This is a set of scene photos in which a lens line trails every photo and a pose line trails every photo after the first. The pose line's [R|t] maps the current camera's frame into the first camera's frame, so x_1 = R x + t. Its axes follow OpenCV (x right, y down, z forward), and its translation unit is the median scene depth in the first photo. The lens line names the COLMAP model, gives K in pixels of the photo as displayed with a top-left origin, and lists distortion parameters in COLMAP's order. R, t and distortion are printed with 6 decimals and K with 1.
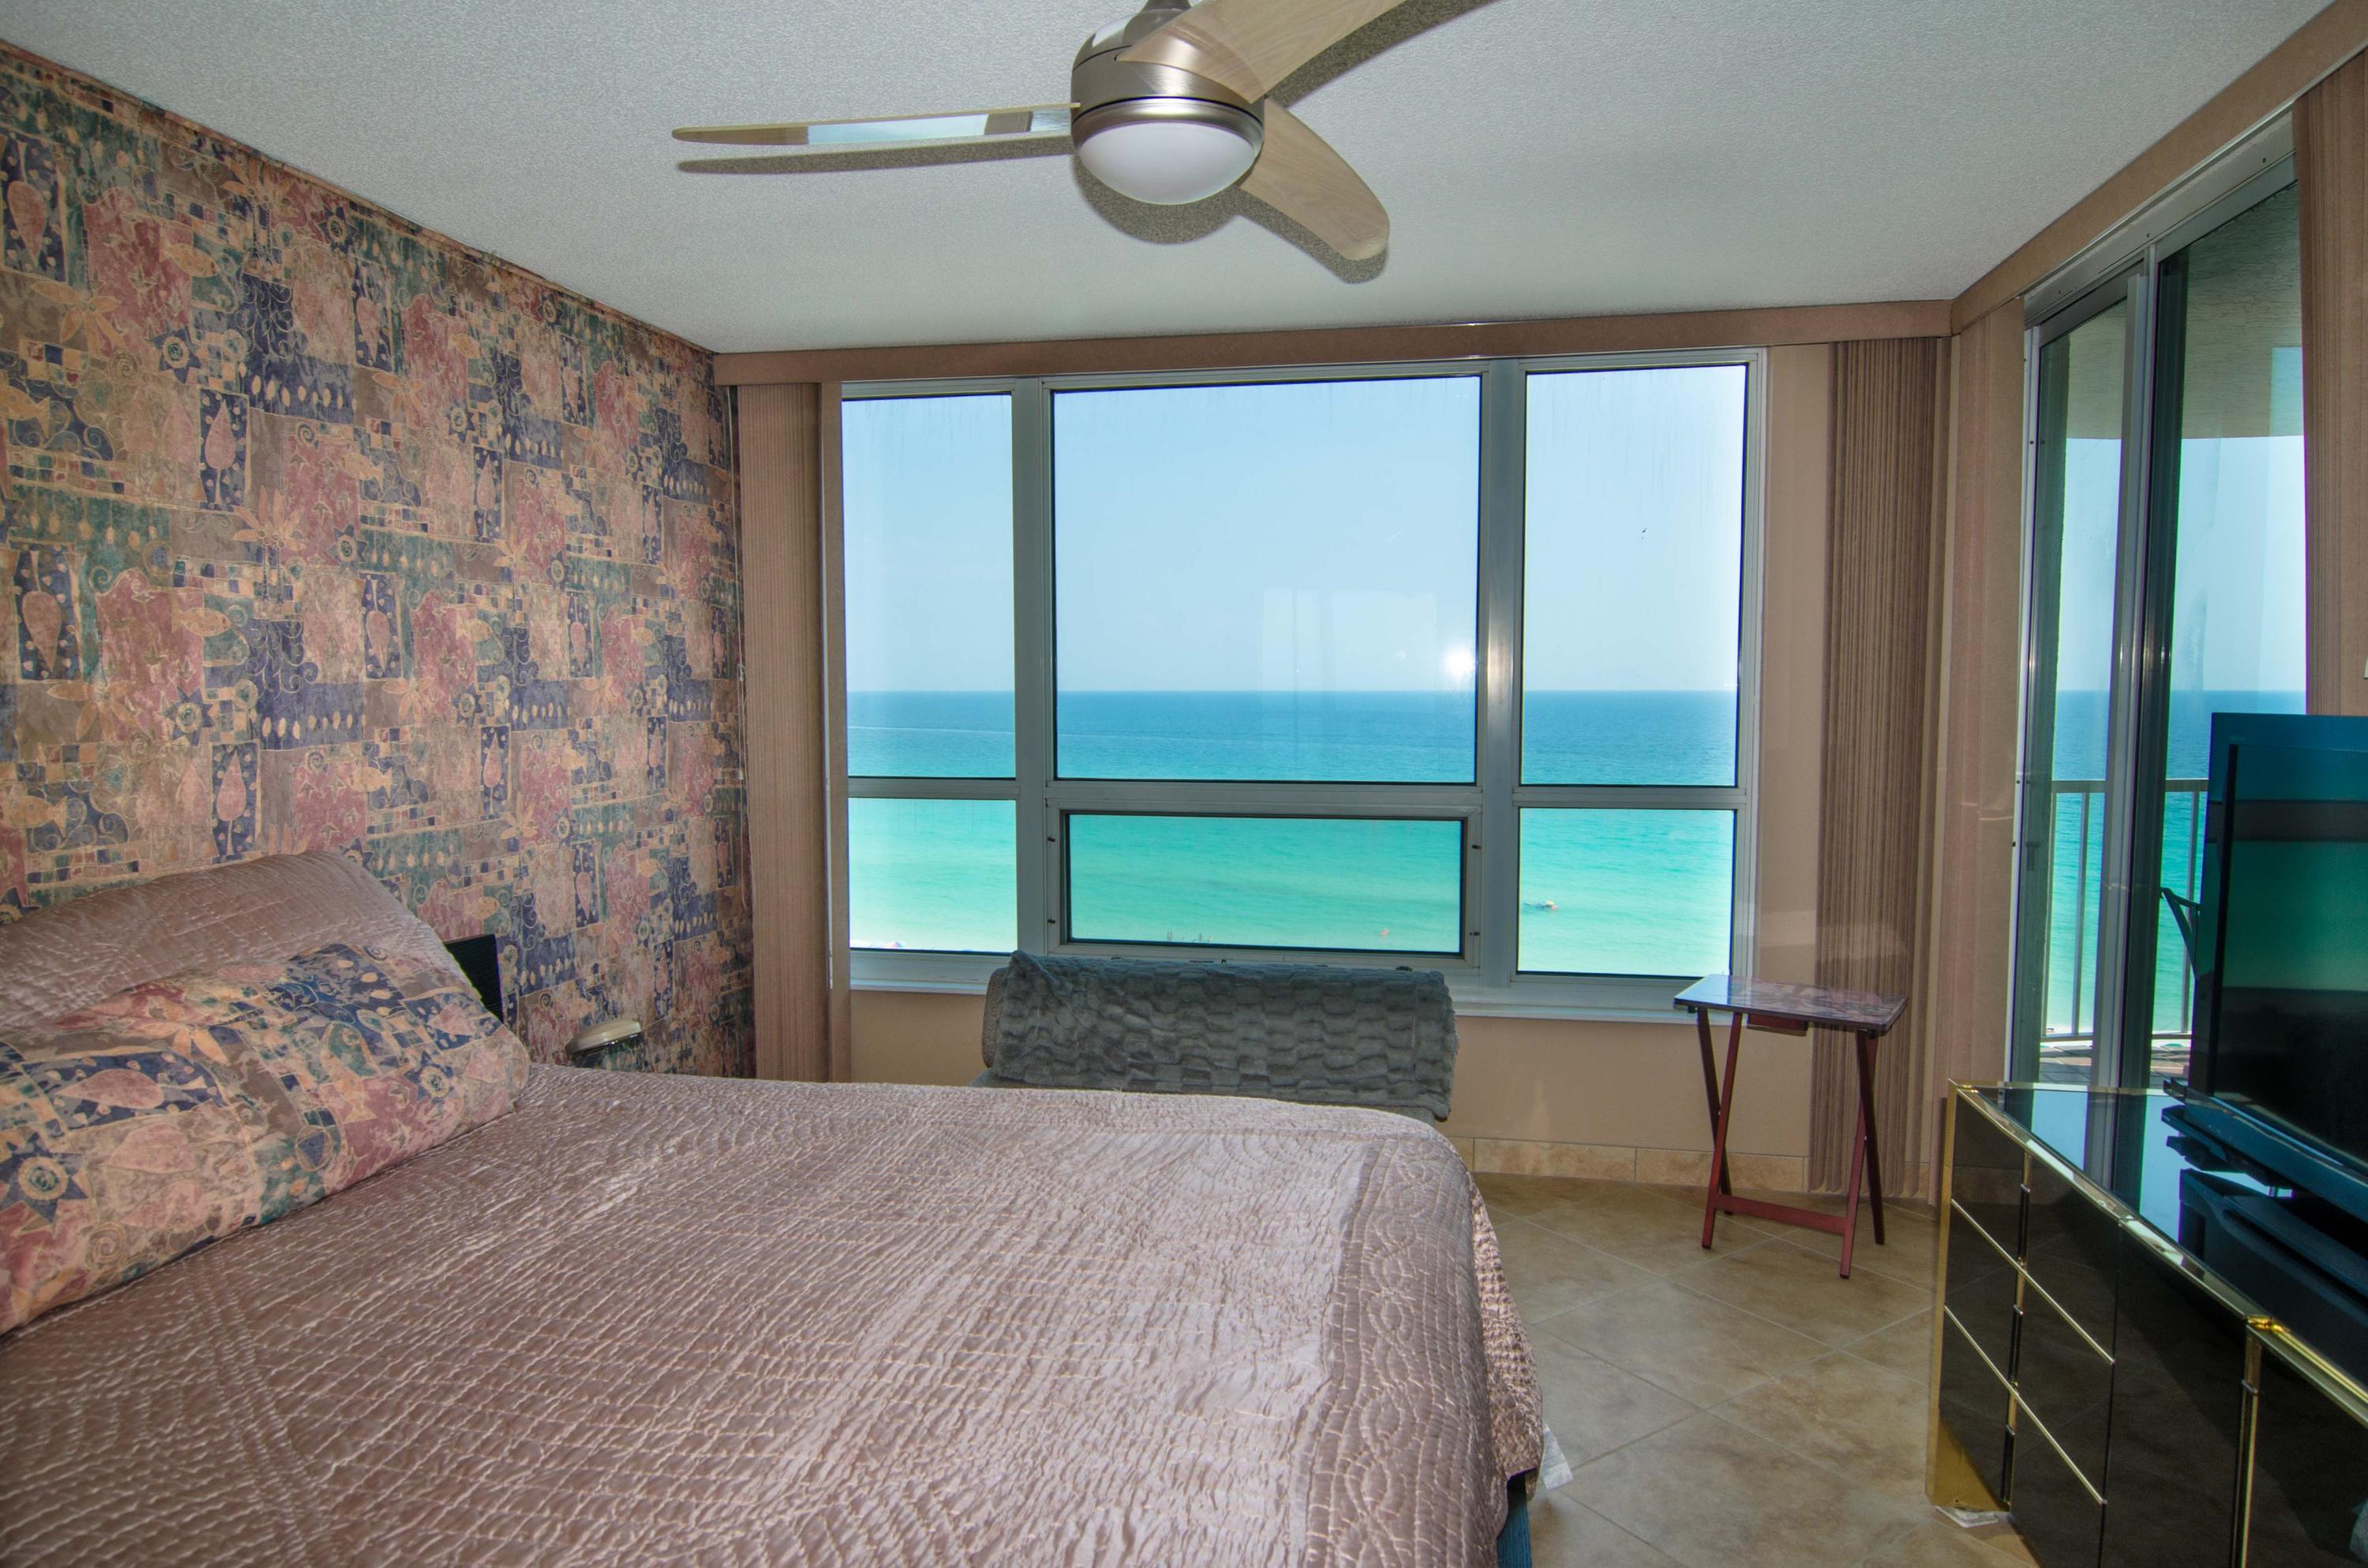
lens RADIAL K [[1447.2, 0, 1194.2], [0, 1447.2, 793.7], [0, 0, 1]] dist [-0.002055, -0.013402]
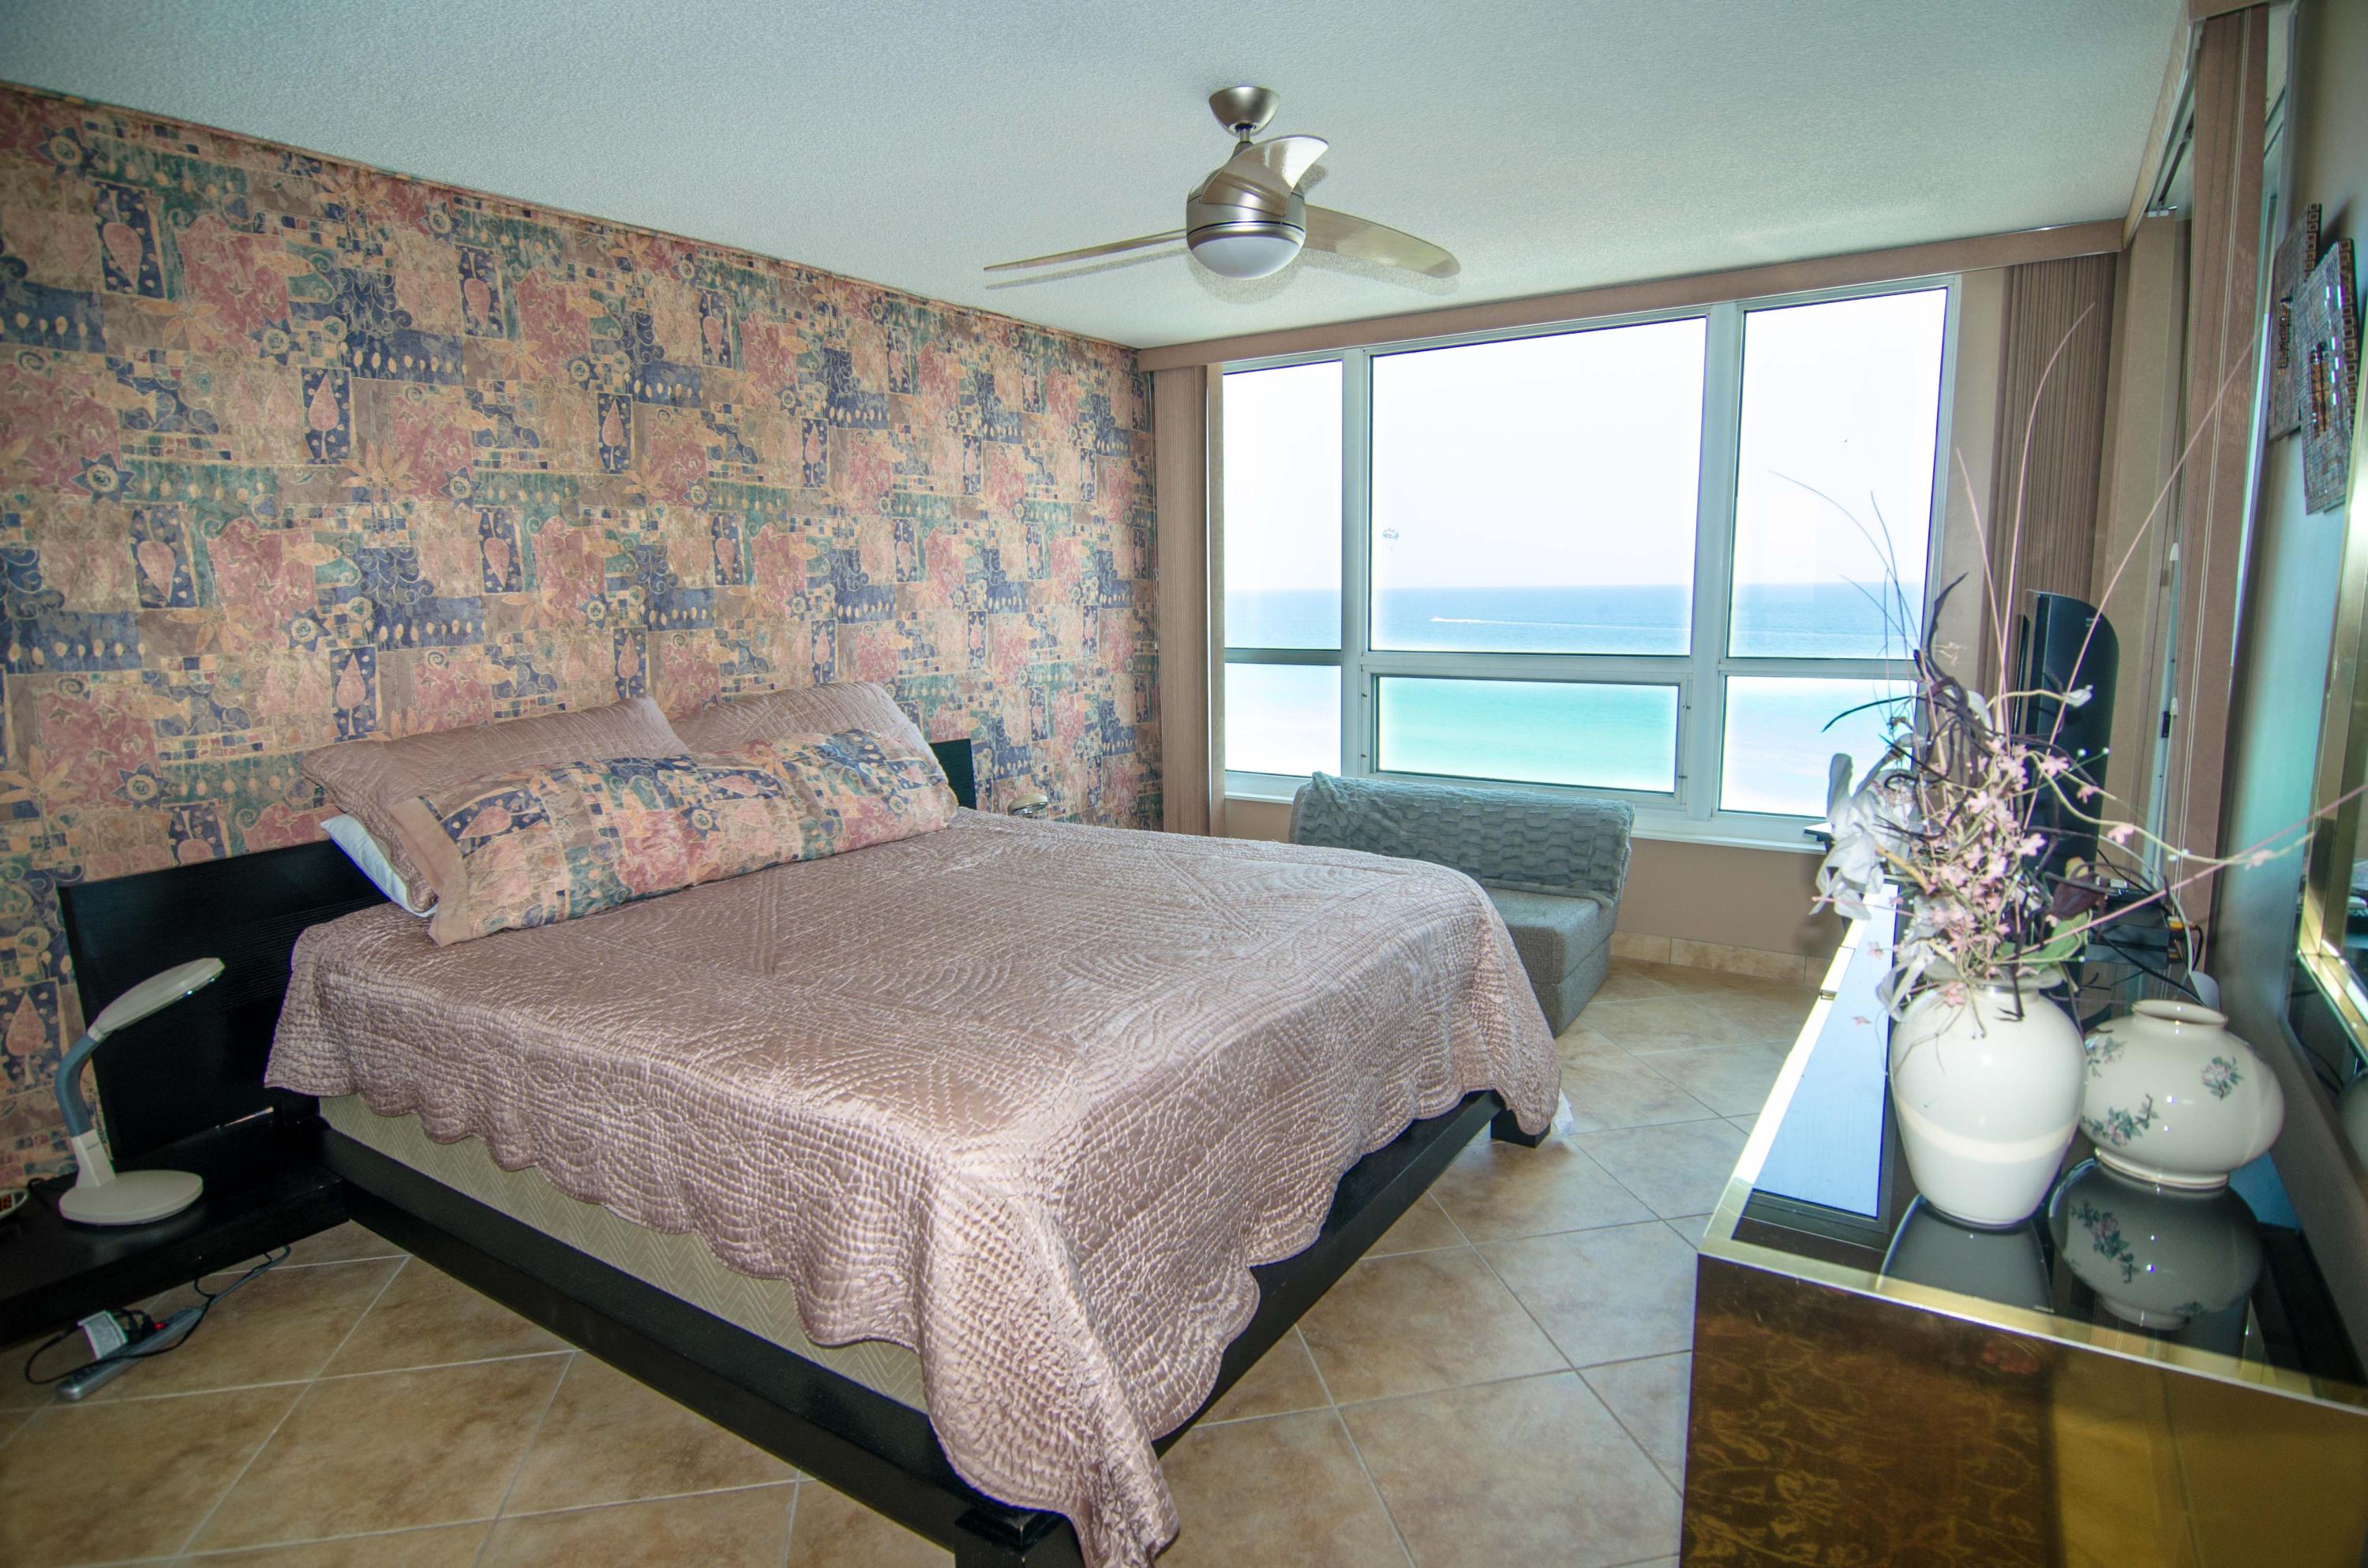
lens RADIAL K [[1268.8, 0, 1187.6], [0, 1268.8, 794.1], [0, 0, 1]] dist [-0.006391, -0.011622]
pose [[0.920840, 0.051577, -0.386514, 0.287847], [-0.016163, 0.995411, 0.094322, 0.019049], [0.389605, -0.080608, 0.917448, -0.218794]]
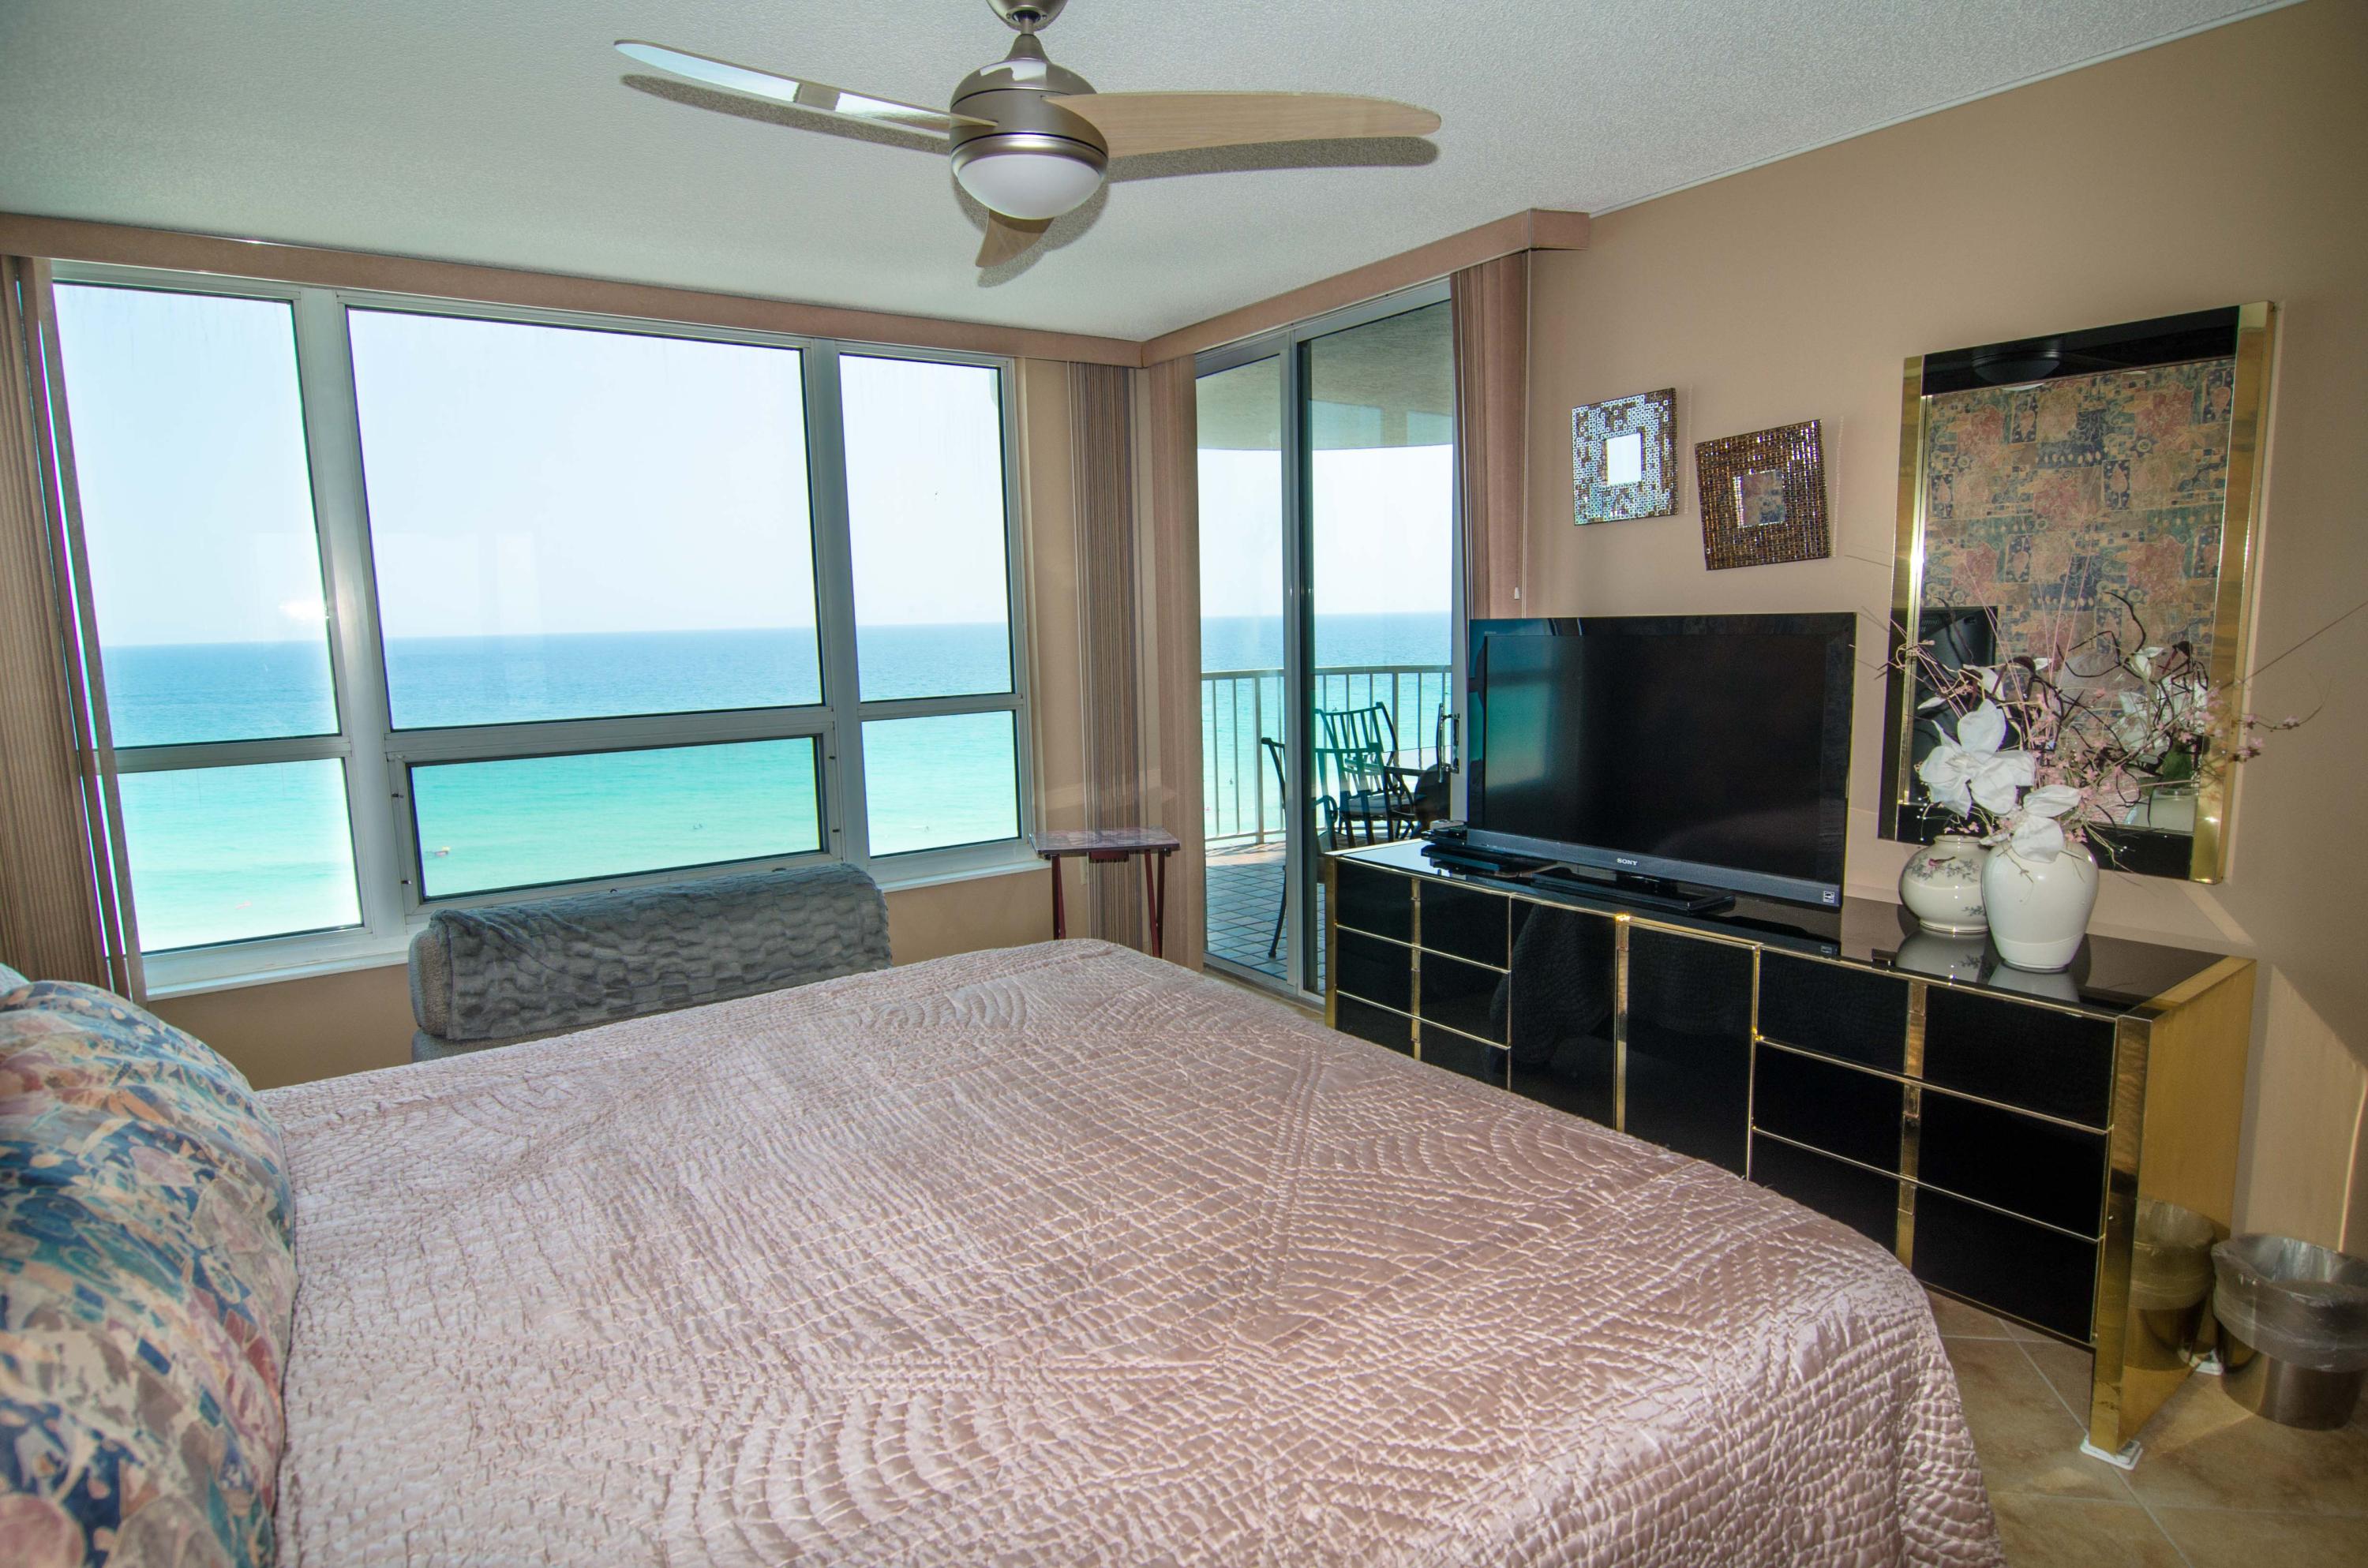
lens RADIAL K [[1268.8, 0, 1187.6], [0, 1268.8, 794.1], [0, 0, 1]] dist [-0.006391, -0.011622]
pose [[0.699214, -0.115748, 0.705480, -0.429035], [0.075287, 0.993241, 0.088342, -0.003695], [-0.710937, -0.008657, 0.703202, 0.083413]]
